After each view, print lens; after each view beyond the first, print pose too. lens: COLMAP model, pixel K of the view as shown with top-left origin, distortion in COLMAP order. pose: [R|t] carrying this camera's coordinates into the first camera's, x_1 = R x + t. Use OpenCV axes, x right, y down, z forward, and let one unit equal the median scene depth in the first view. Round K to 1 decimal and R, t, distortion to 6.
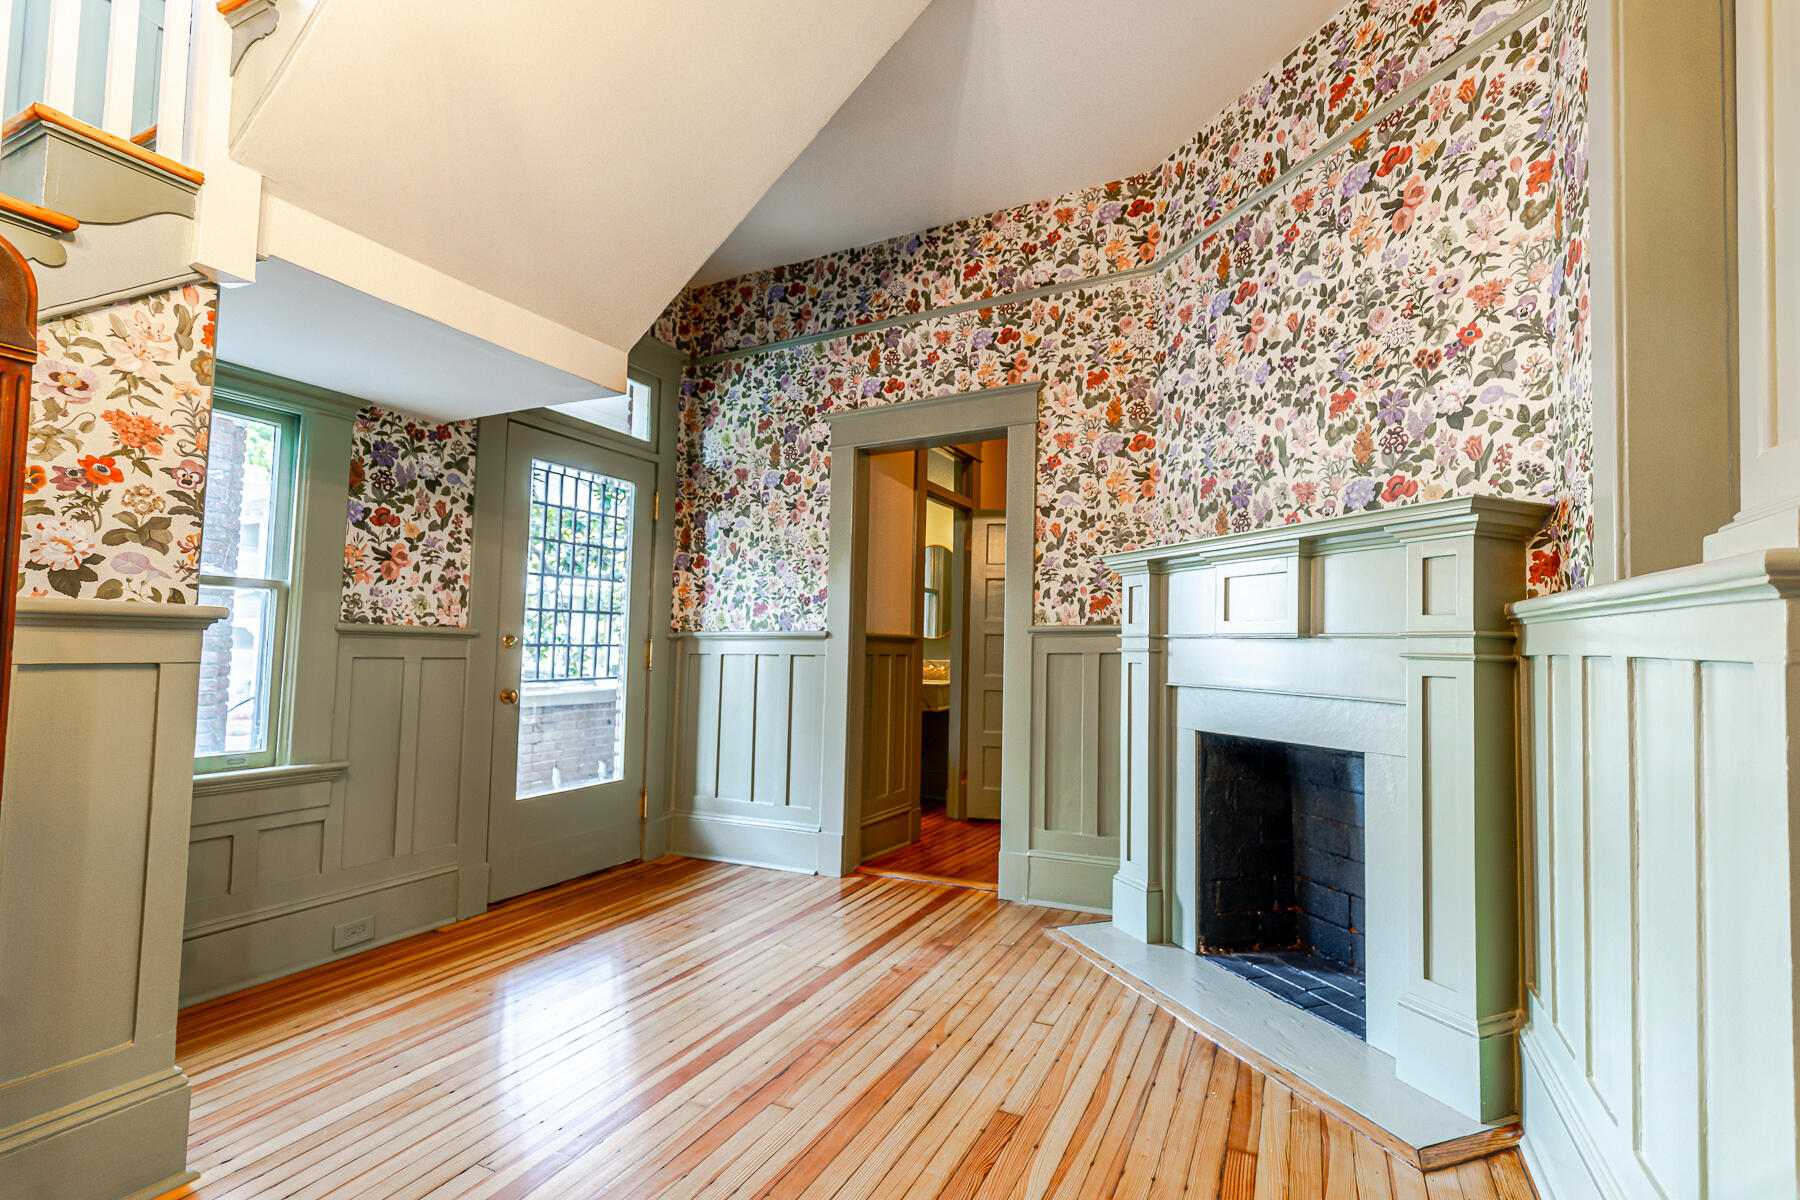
lens RADIAL K [[856.2, 0, 905.2], [0, 856.2, 596.5], [0, 0, 1]] dist [0.010505, -0.001466]
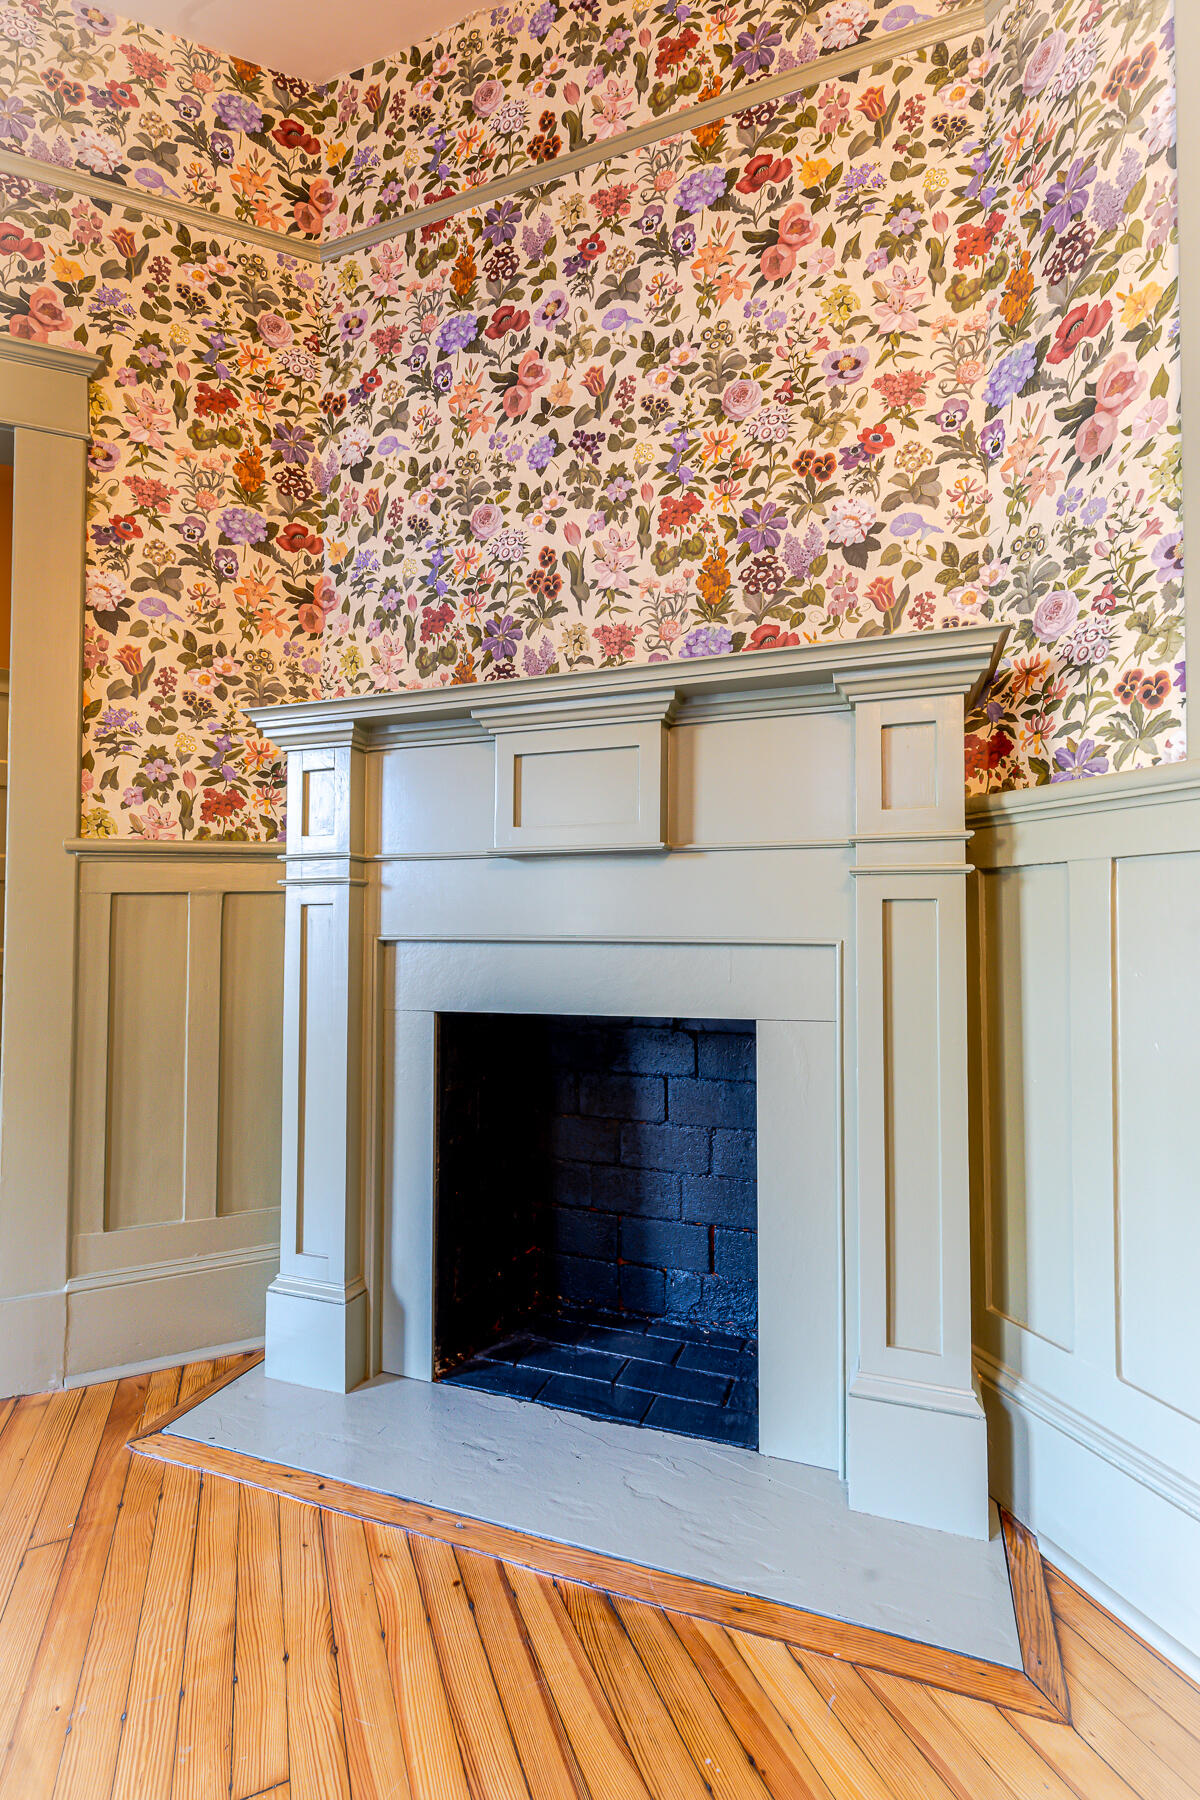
lens RADIAL K [[811.3, 0, 598.0], [0, 811.3, 909.6], [0, 0, 1]] dist [0.008310, -0.001408]
pose [[0.651566, -0.000720, 0.758591, -0.019311], [-0.030821, 0.999149, 0.027421, 0.063704], [-0.757965, -0.041247, 0.650989, 0.536802]]
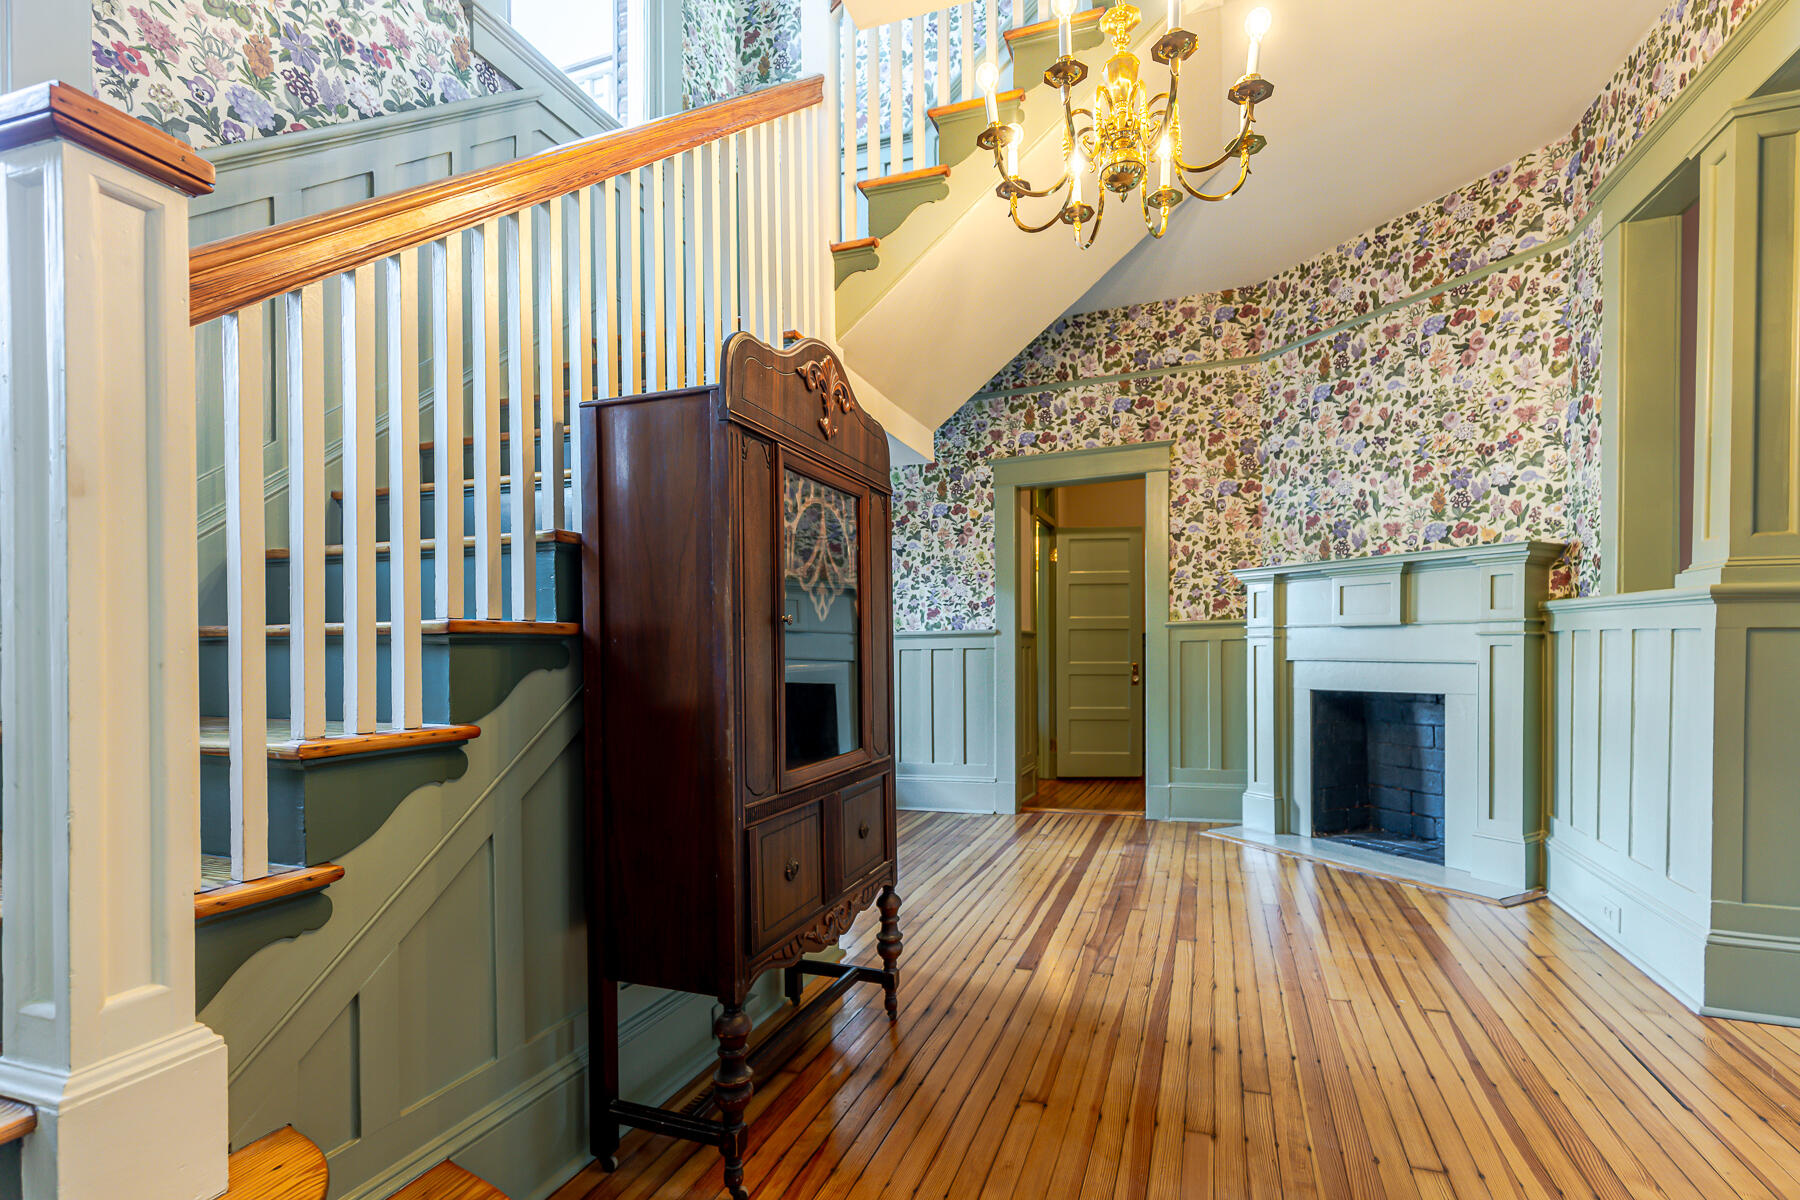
lens RADIAL K [[912.9, 0, 873.6], [0, 912.9, 650.1], [0, 0, 1]] dist [0.012792, -0.002654]
pose [[0.993076, -0.026175, 0.114519, -0.579802], [0.019013, 0.997820, 0.063199, -0.025365], [-0.115923, -0.060584, 0.991409, -0.466983]]
